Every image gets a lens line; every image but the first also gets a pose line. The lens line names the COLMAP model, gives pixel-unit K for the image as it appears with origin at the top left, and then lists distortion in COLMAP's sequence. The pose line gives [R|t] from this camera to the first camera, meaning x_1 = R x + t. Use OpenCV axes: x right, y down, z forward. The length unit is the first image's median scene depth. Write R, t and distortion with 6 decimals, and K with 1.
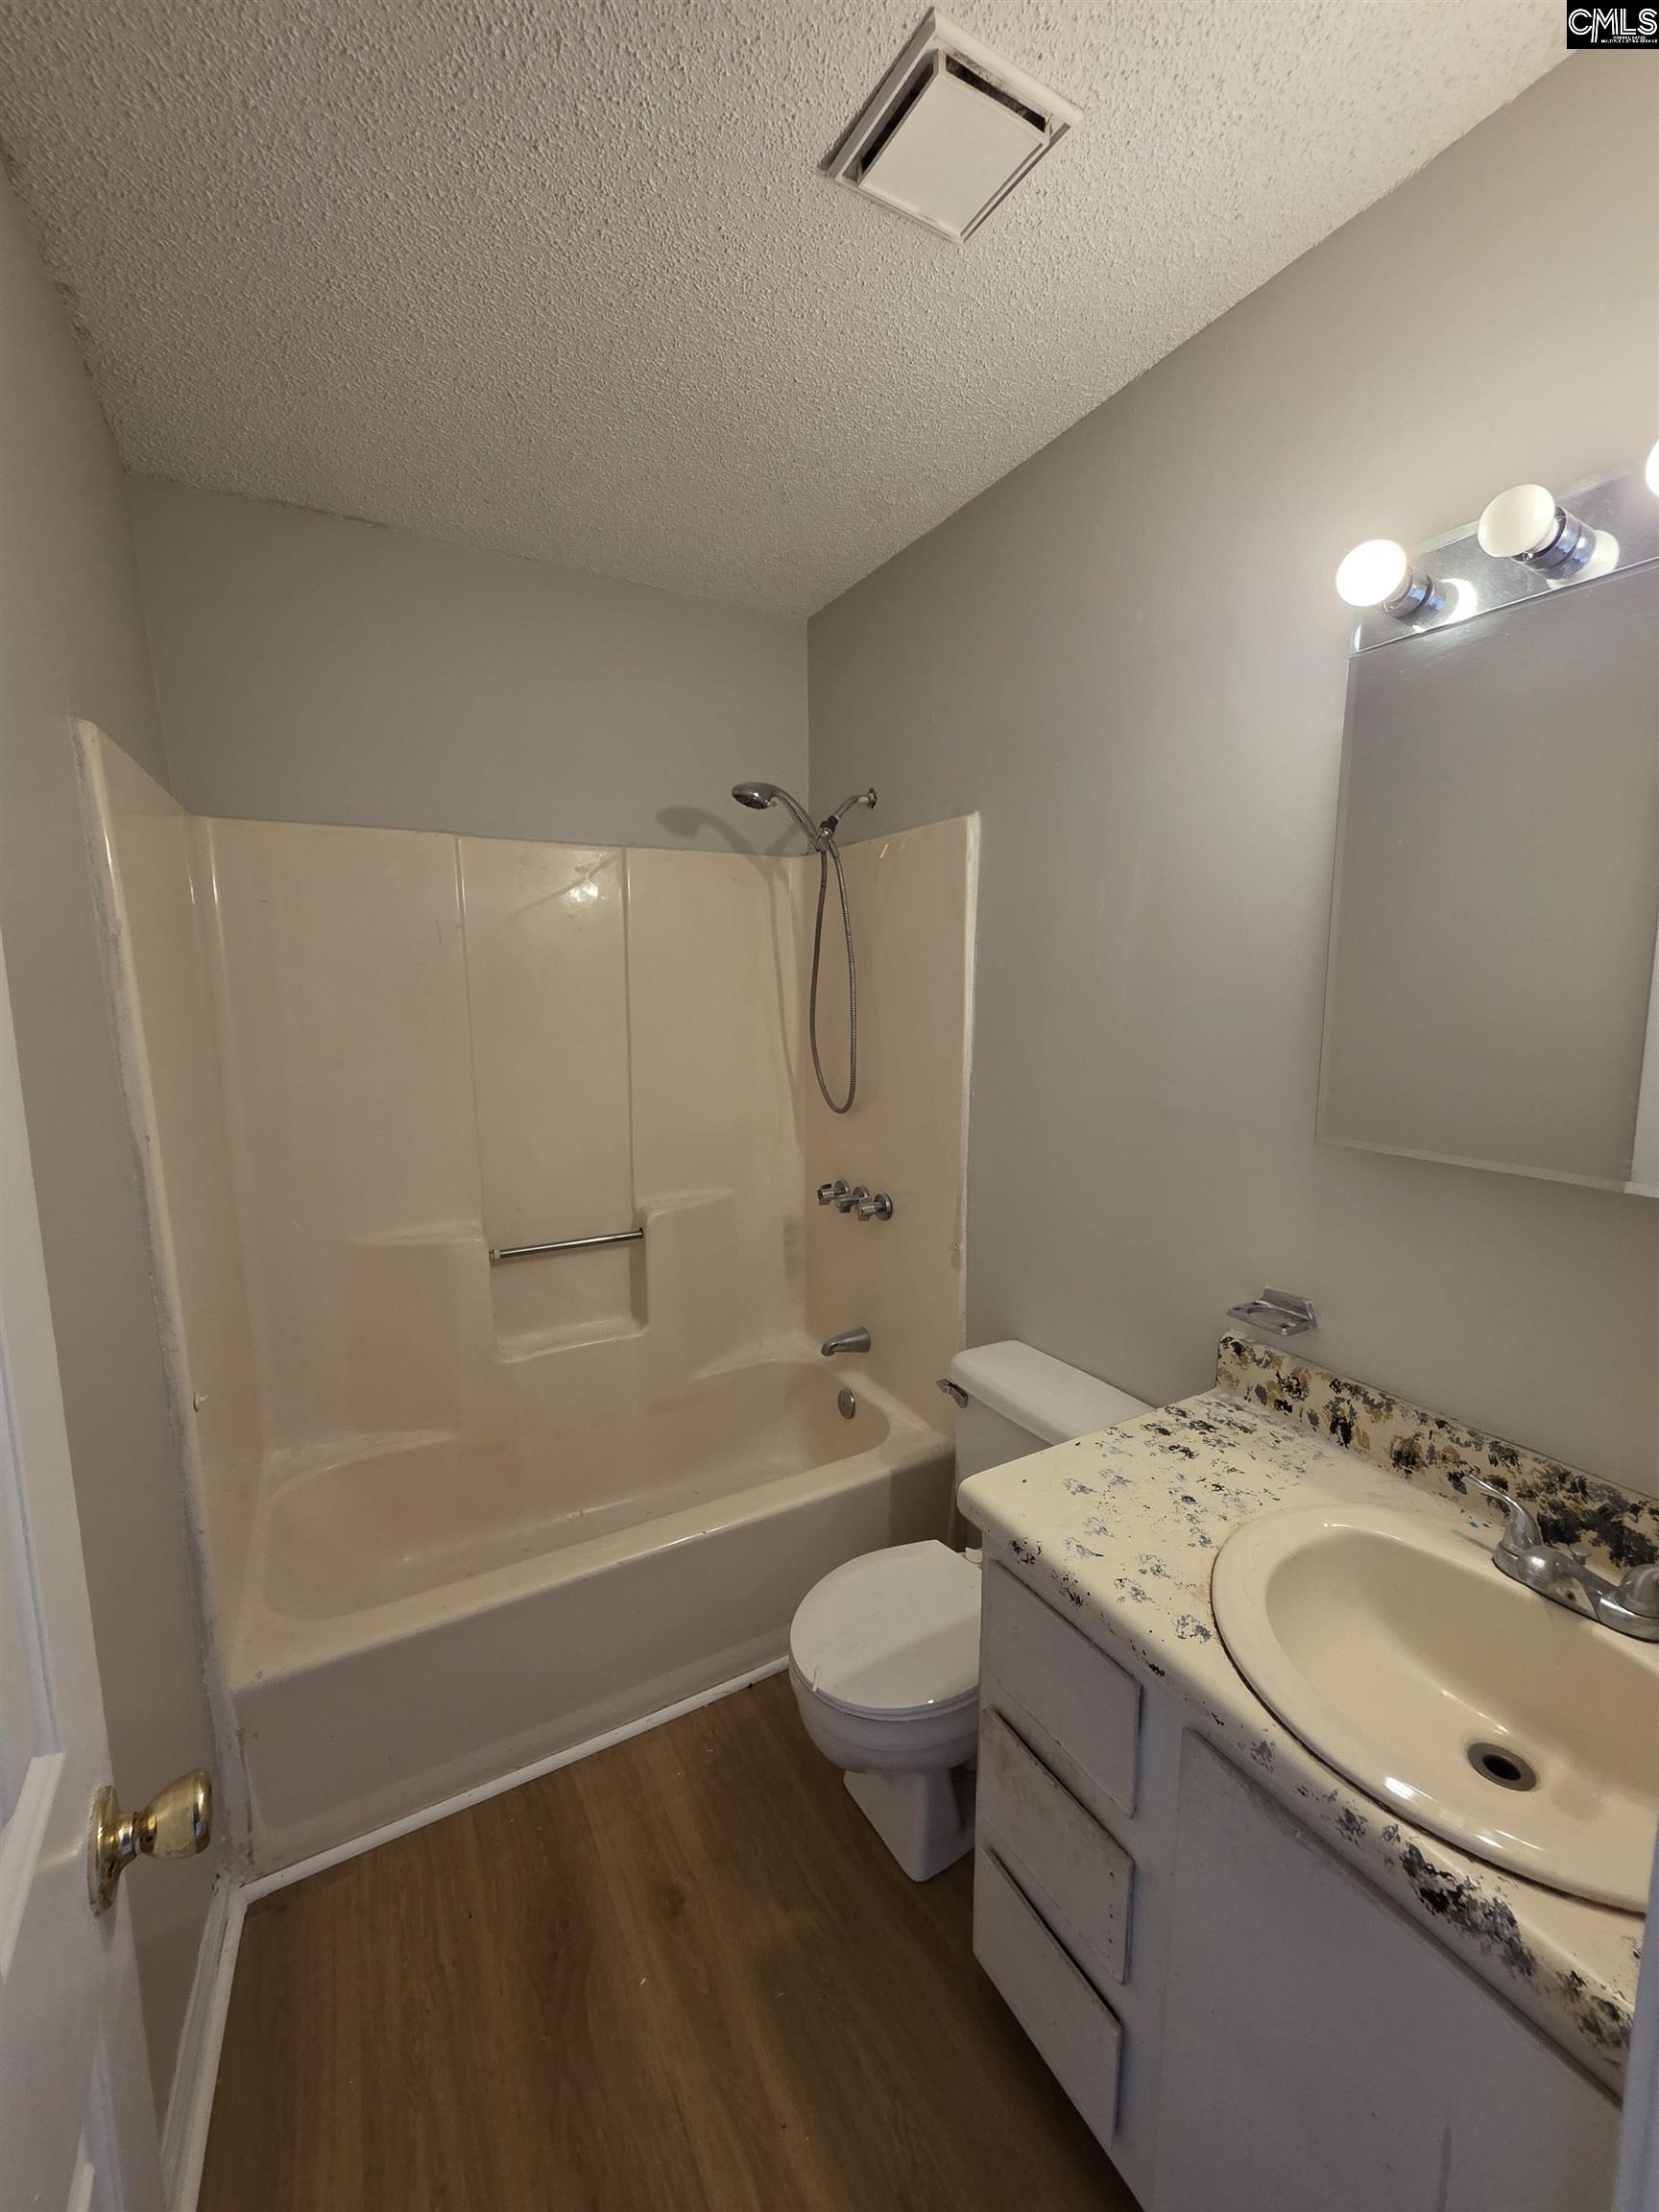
lens RADIAL K [[891.1, 0, 832.8], [0, 891.1, 1103.5], [0, 0, 1]] dist [0.001479, 0.000310]
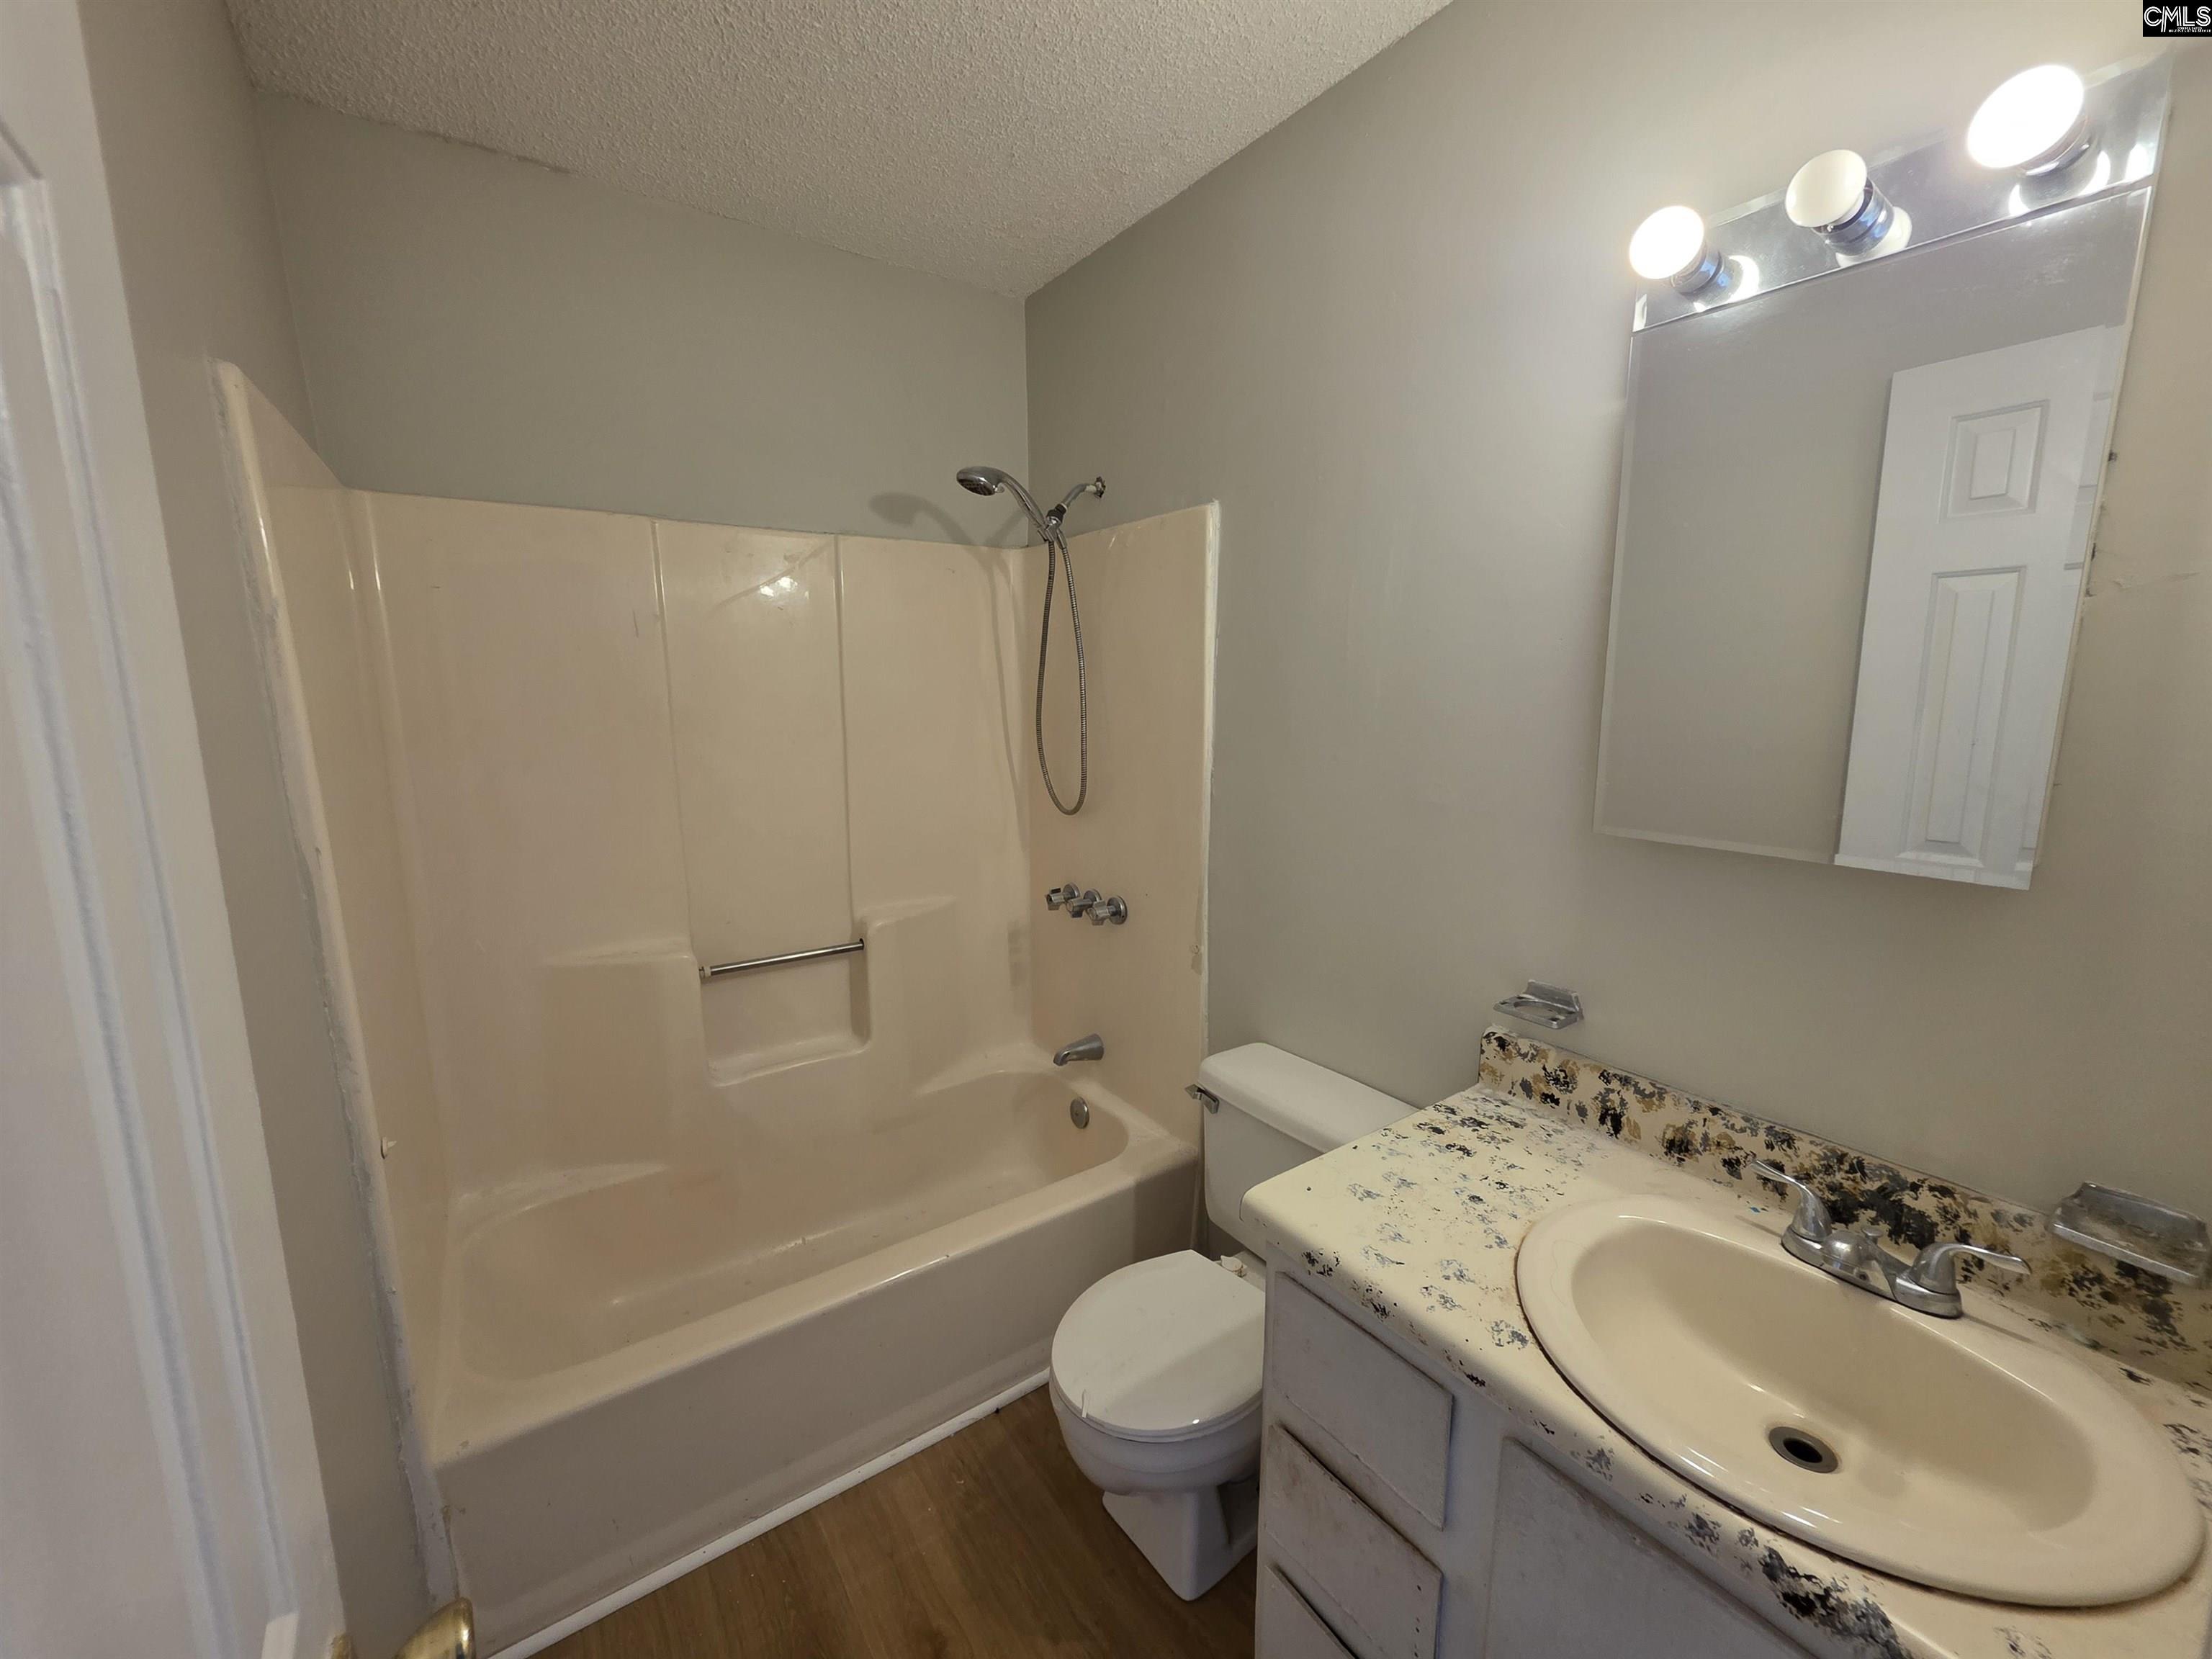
lens RADIAL K [[891.1, 0, 1100.9], [0, 891.1, 826.3], [0, 0, 1]] dist [0.001479, 0.000310]
pose [[0.995756, -0.015547, 0.090705, -0.084570], [0.013844, 0.999717, 0.019368, 0.008800], [-0.090980, -0.018030, 0.995689, 0.062387]]
